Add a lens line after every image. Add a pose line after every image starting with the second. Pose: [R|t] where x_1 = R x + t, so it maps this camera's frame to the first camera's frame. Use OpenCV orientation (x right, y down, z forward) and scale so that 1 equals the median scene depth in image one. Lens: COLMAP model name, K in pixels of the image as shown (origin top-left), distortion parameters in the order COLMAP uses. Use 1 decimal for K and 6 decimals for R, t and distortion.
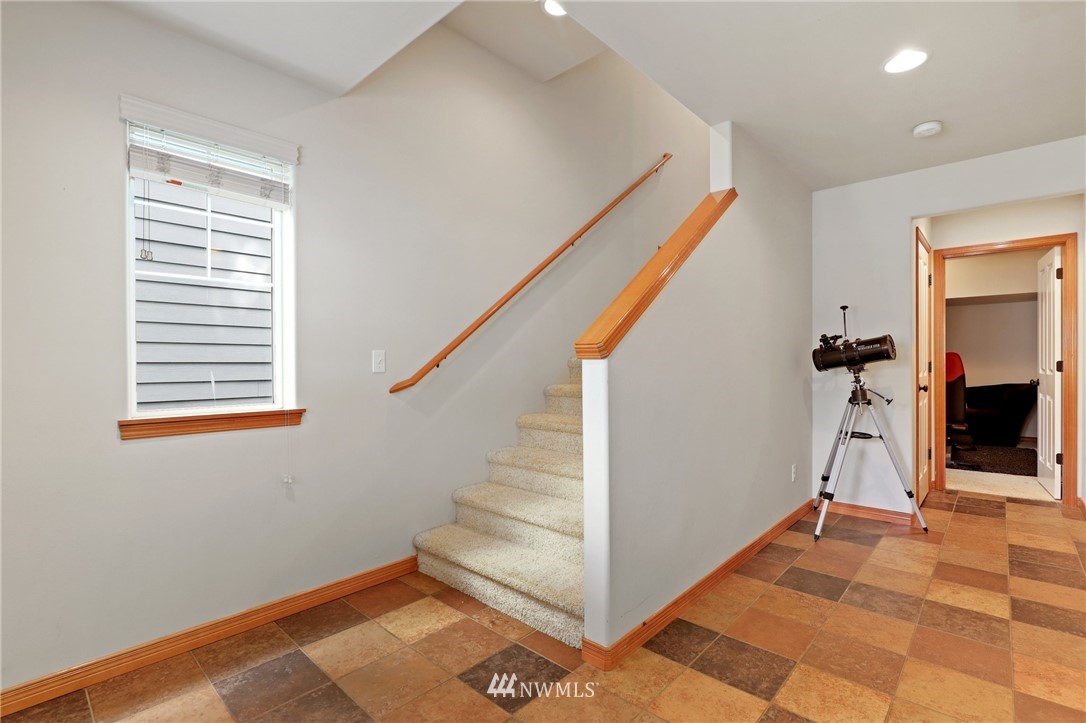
lens RADIAL K [[501.3, 0, 552.7], [0, 501.3, 368.7], [0, 0, 1]] dist [-0.013215, 0.001095]
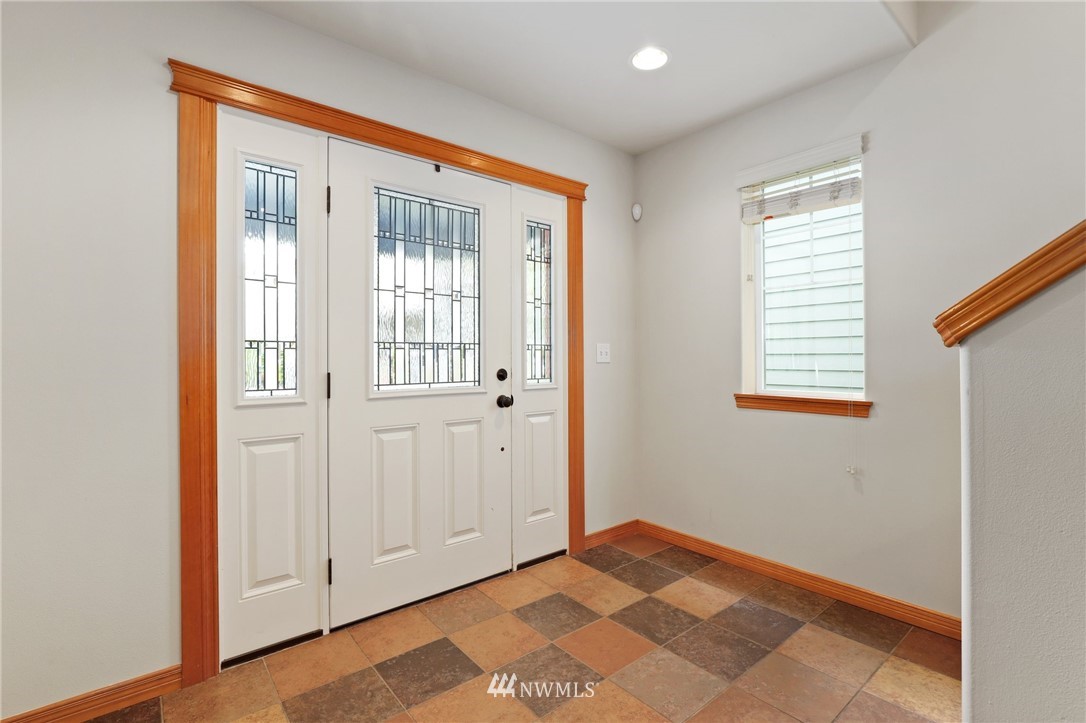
lens RADIAL K [[501.3, 0, 550.8], [0, 501.3, 352.3], [0, 0, 1]] dist [-0.013215, 0.001095]
pose [[-0.137297, 0.001963, -0.990528, 0.595970], [0.001058, 0.999998, 0.001835, -0.020176], [0.990529, -0.000796, -0.137299, 0.573414]]
